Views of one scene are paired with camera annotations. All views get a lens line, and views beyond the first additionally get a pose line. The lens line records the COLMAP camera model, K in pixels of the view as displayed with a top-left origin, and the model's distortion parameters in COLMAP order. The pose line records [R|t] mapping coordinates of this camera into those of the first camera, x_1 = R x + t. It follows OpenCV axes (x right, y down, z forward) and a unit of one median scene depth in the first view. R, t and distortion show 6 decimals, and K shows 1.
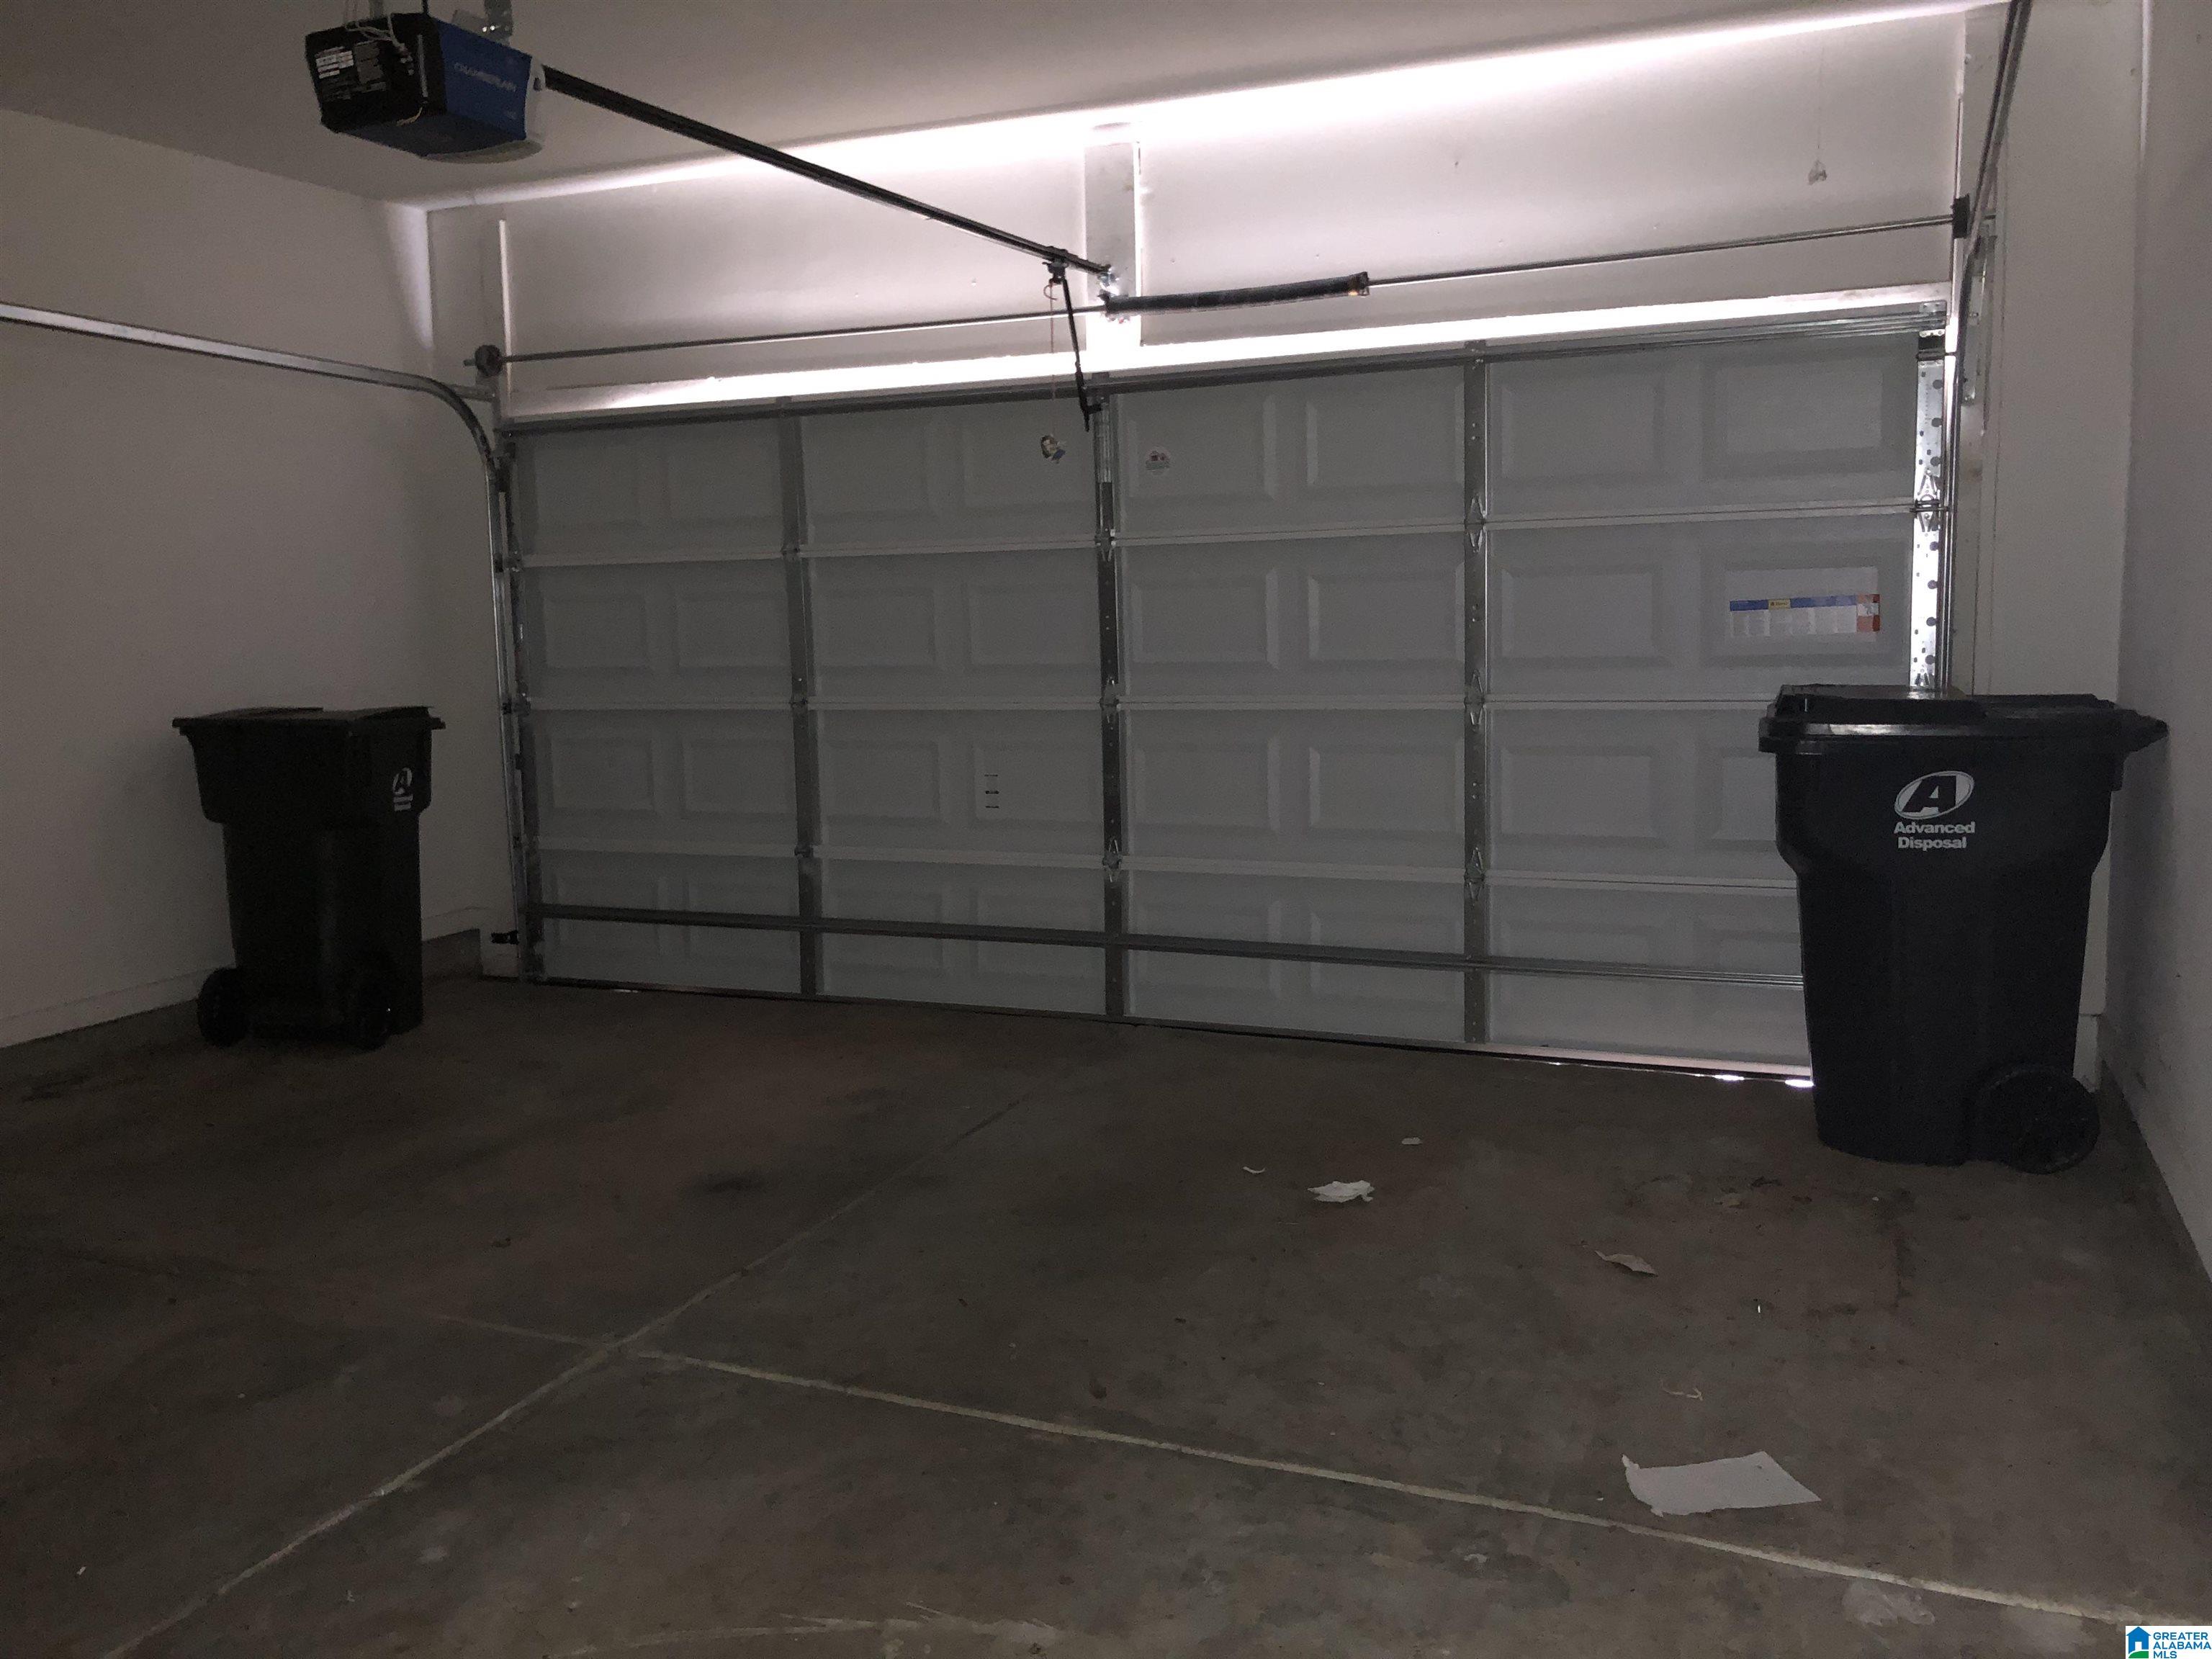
lens RADIAL K [[1839.6, 0, 1106.0], [0, 1839.6, 829.5], [0, 0, 1]] dist [0.064280, -0.077222]
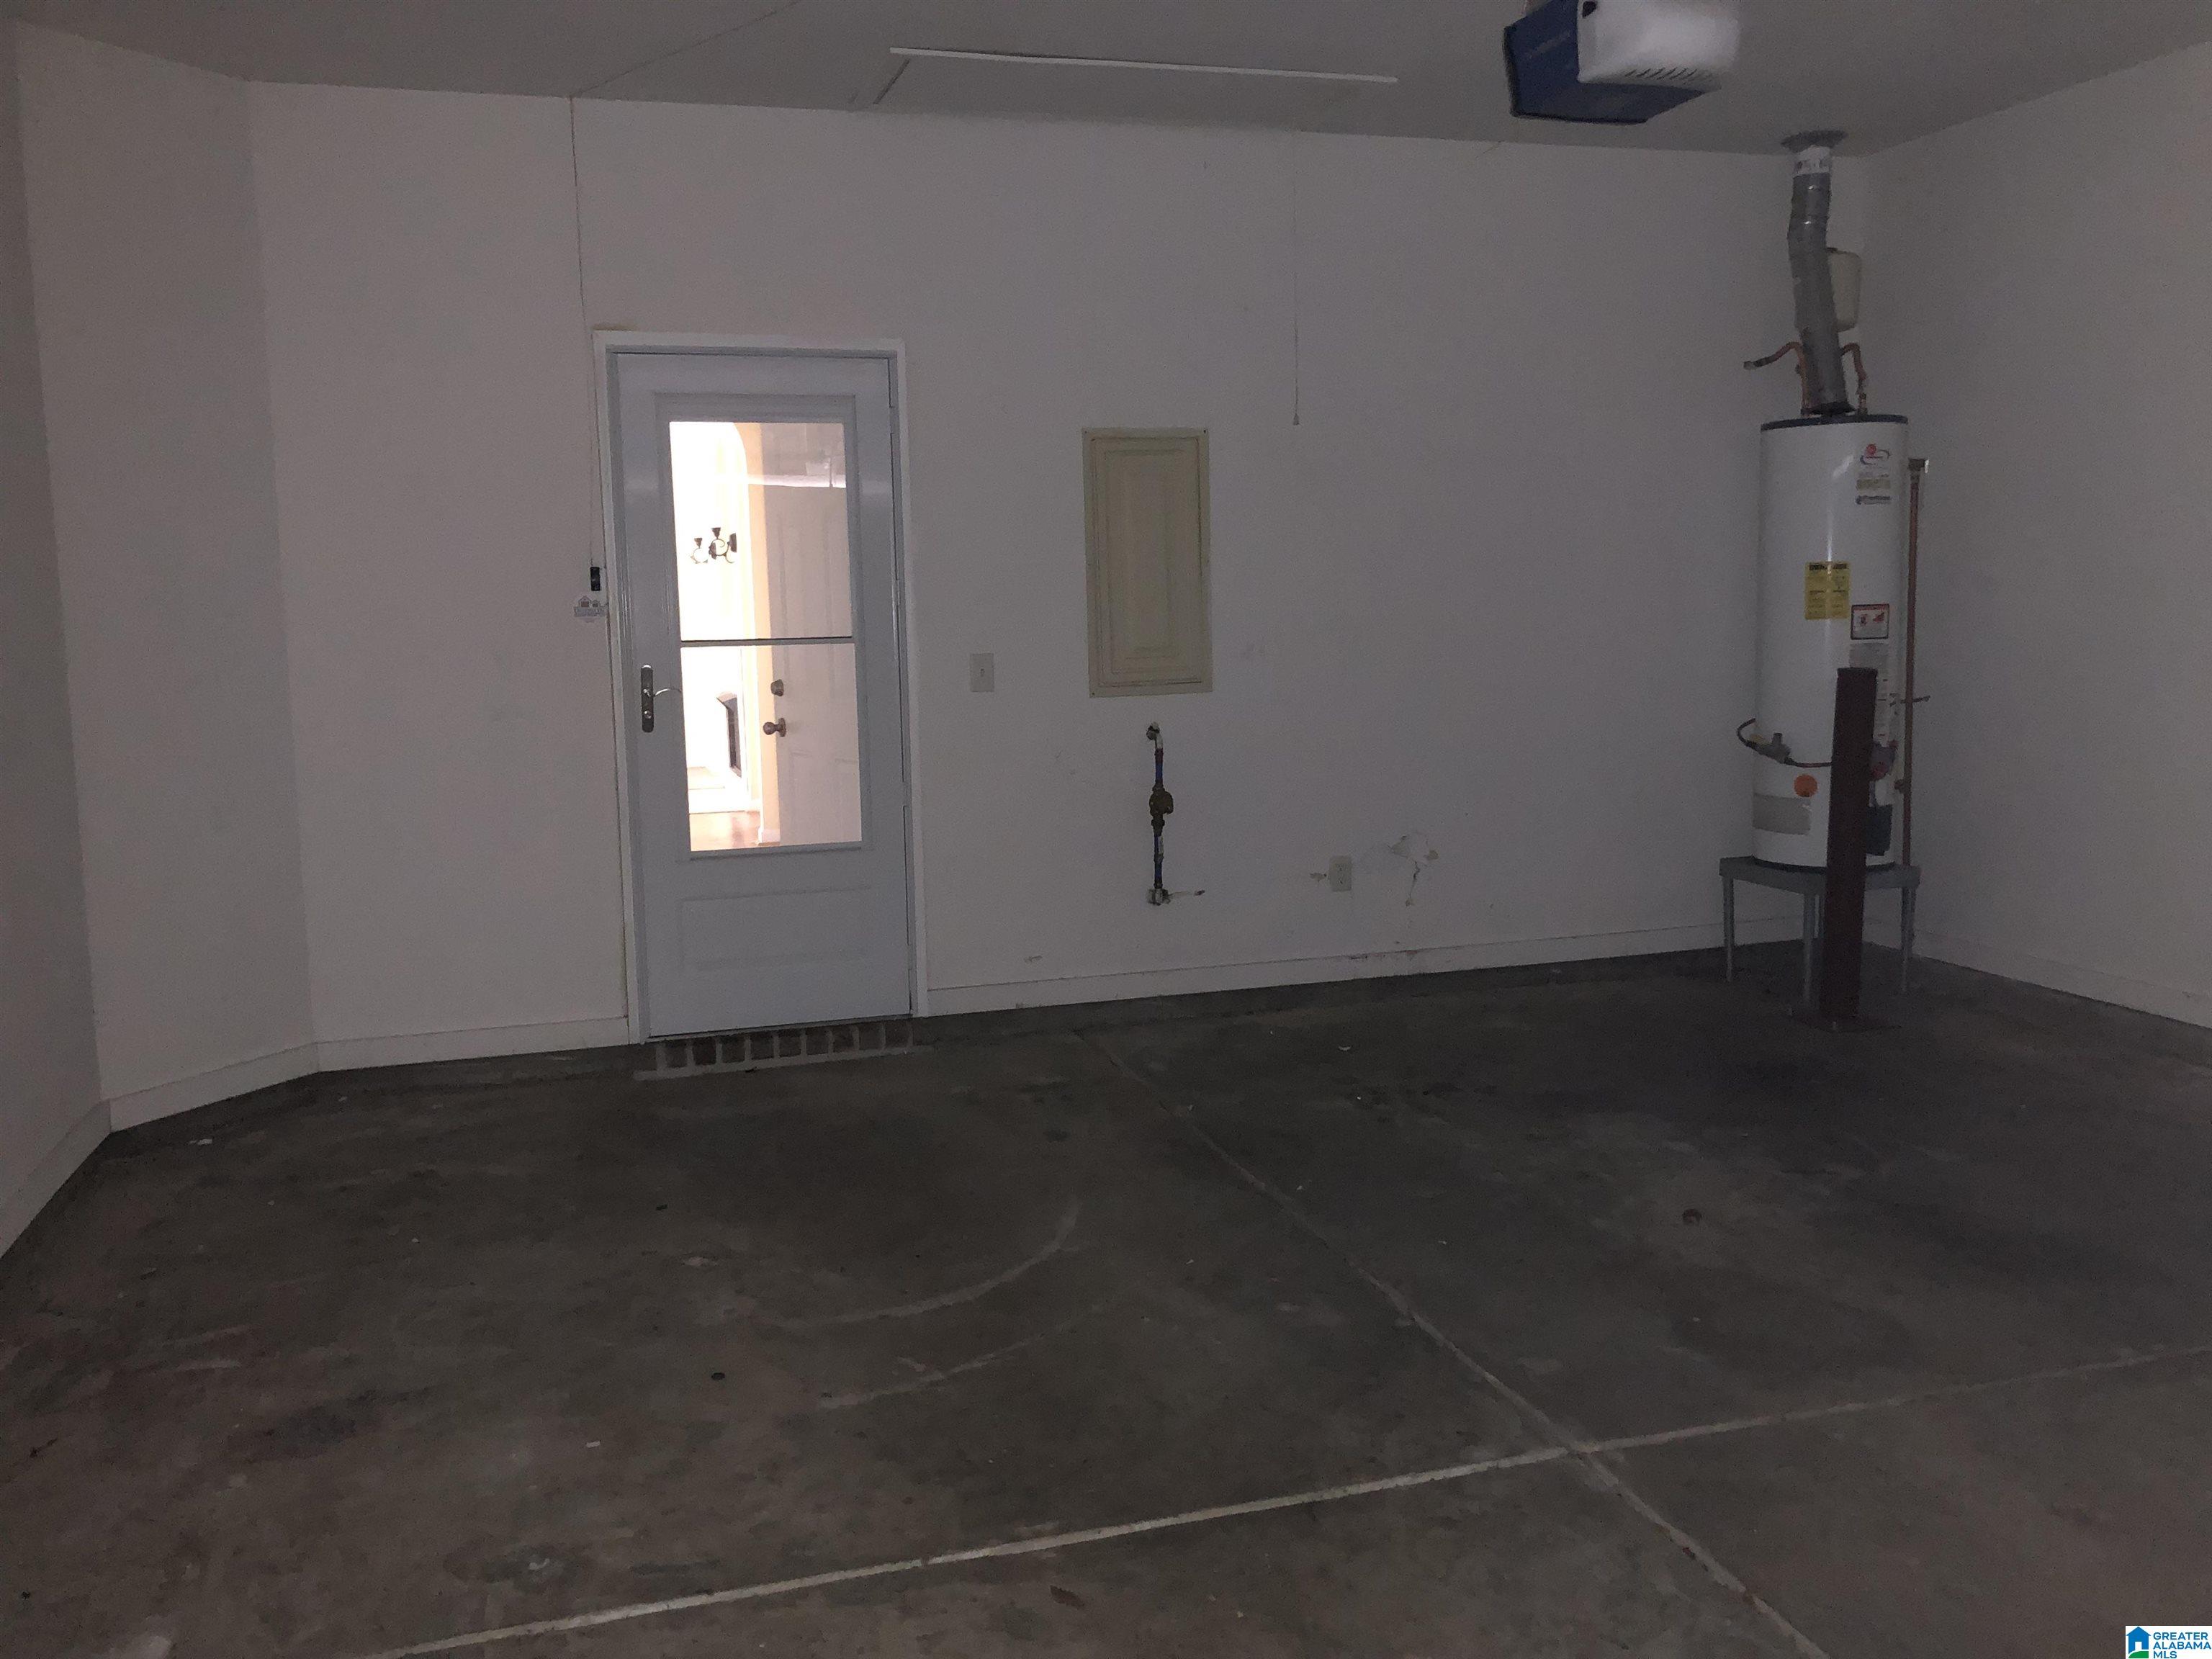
lens RADIAL K [[1839.6, 0, 1106.0], [0, 1839.6, 829.5], [0, 0, 1]] dist [0.064280, -0.077222]
pose [[-0.773514, 0.119484, -0.622415, 0.541899], [-0.043193, 0.969846, 0.239859, -0.269530], [0.632306, 0.212418, -0.745028, 1.848863]]
